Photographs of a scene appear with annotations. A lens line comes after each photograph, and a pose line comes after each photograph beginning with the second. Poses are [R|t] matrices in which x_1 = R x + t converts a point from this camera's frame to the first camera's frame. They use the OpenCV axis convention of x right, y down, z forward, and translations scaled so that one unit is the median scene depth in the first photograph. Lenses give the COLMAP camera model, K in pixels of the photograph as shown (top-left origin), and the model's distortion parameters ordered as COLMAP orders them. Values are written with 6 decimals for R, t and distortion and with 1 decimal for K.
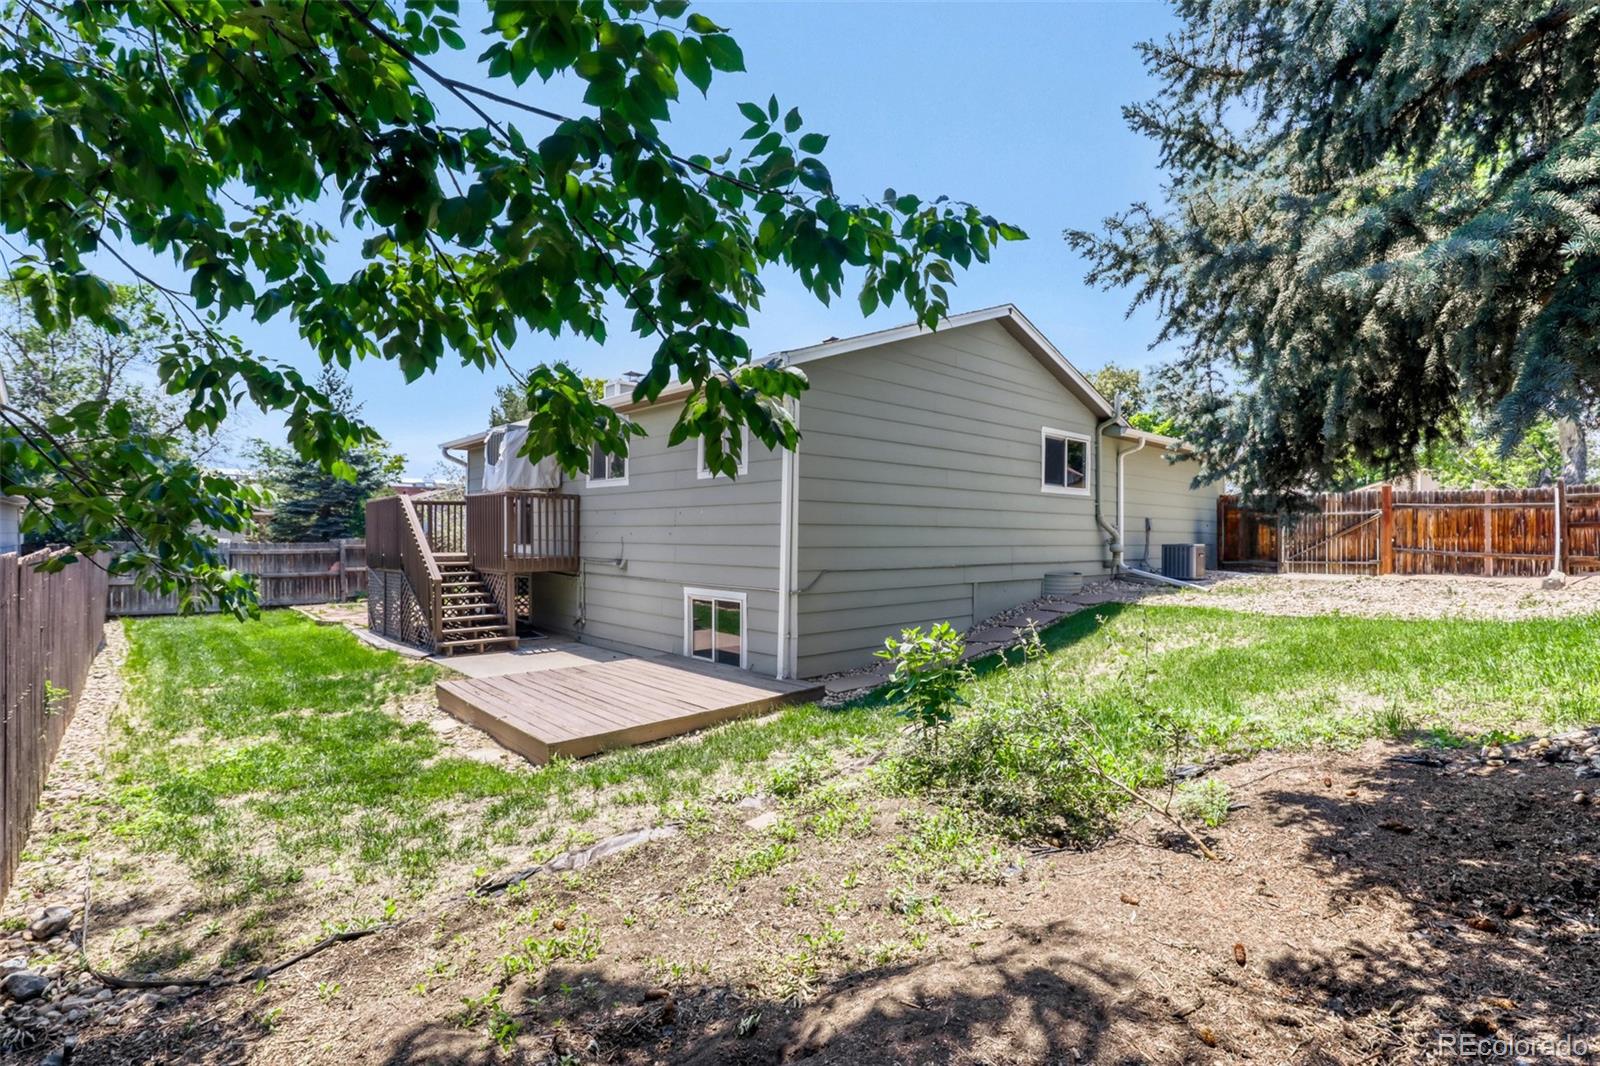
lens RADIAL K [[734.2, 0, 800.0], [0, 734.2, 533.0], [0, 0, 1]] dist [-0.000587, -0.000057]
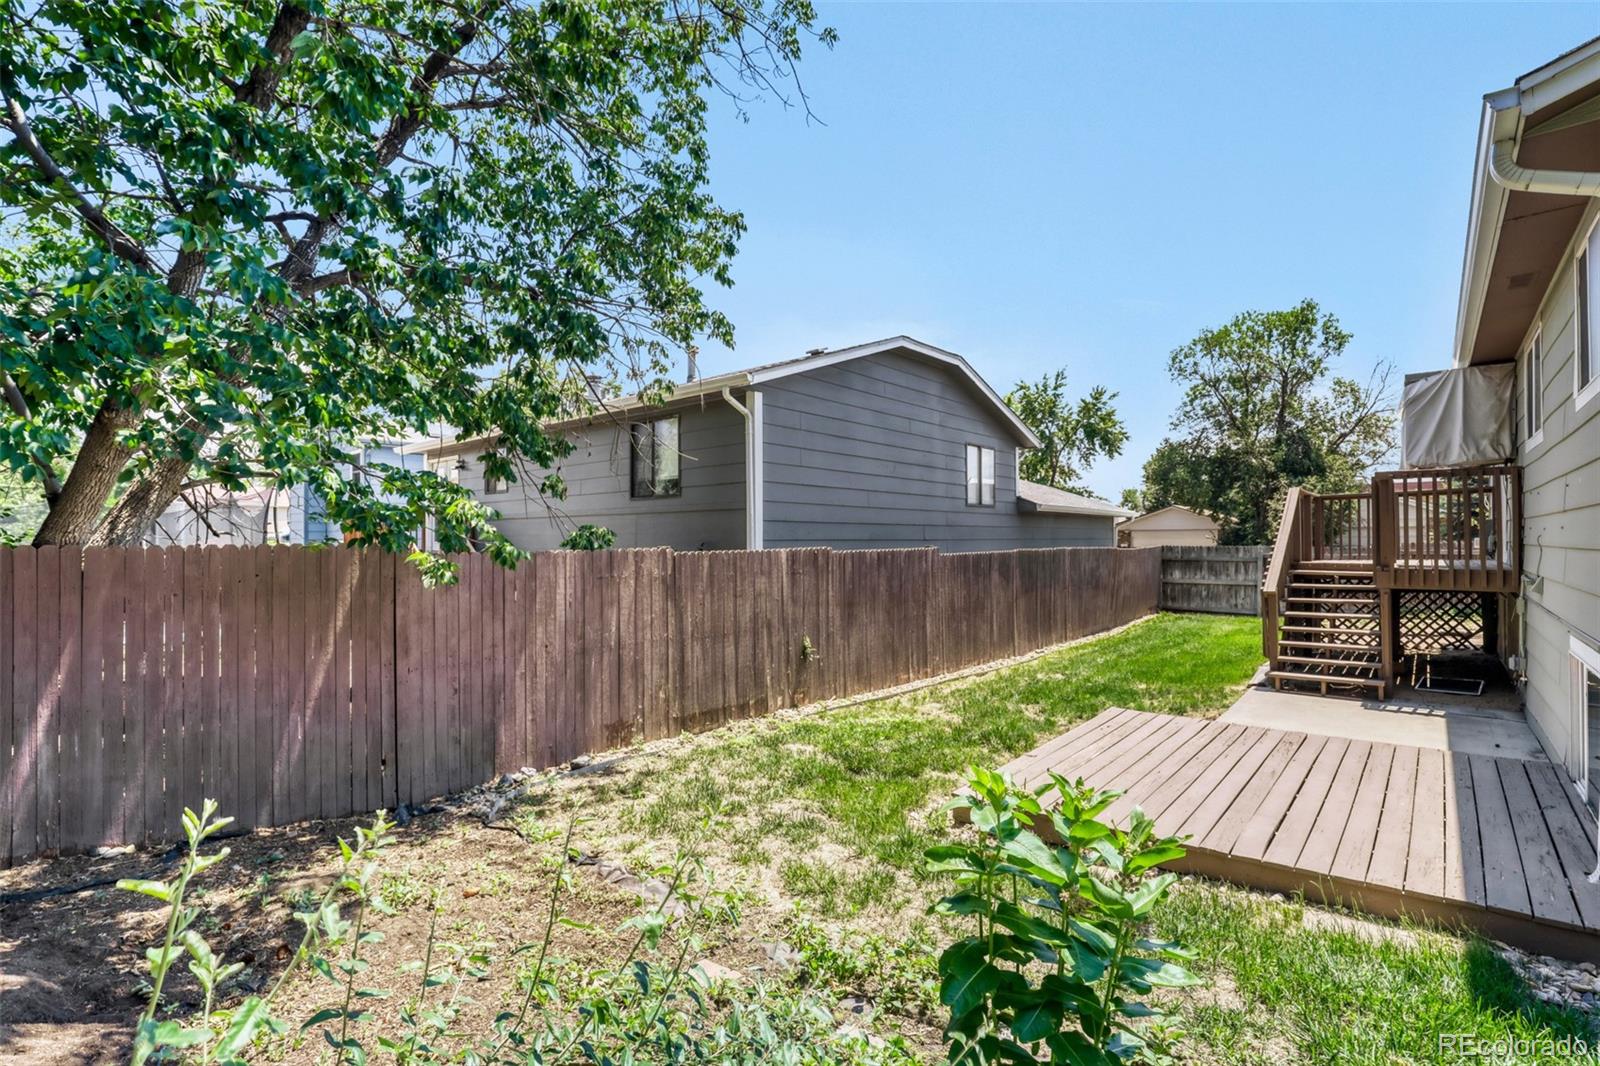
lens RADIAL K [[734.2, 0, 800.0], [0, 734.2, 533.0], [0, 0, 1]] dist [-0.000587, -0.000057]
pose [[0.130690, -0.014706, -0.991314, 0.679595], [0.011948, 0.999841, -0.013258, 0.004973], [0.991351, -0.010112, 0.130845, 1.083000]]
